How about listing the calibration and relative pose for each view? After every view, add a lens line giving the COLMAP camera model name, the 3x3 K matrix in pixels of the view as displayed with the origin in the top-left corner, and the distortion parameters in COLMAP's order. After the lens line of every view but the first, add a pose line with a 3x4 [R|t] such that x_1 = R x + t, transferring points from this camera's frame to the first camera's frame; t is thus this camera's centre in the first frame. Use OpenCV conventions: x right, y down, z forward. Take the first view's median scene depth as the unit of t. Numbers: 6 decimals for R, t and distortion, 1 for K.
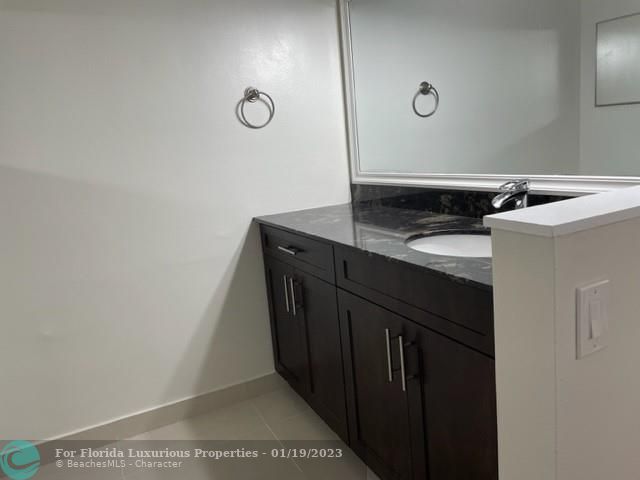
lens RADIAL K [[481.9, 0, 323.0], [0, 481.9, 238.9], [0, 0, 1]] dist [0.019046, -0.022392]
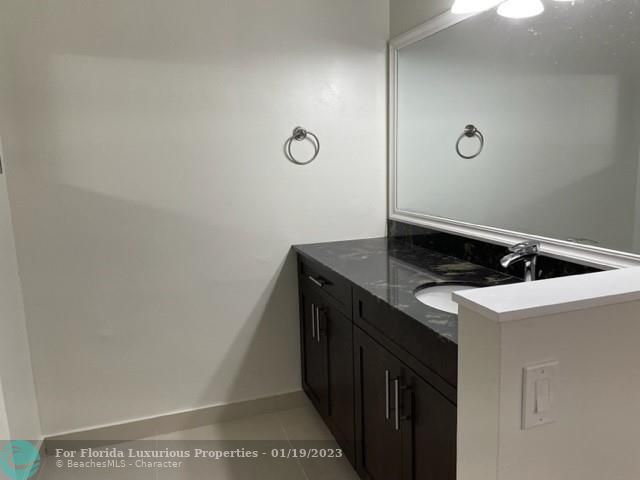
lens RADIAL K [[481.9, 0, 317.4], [0, 481.9, 239.1], [0, 0, 1]] dist [0.019046, -0.022392]
pose [[0.987411, 0.081280, -0.135692, 0.061990], [-0.084221, 0.996318, -0.016066, -0.049091], [0.133886, 0.027292, 0.990621, -0.070712]]
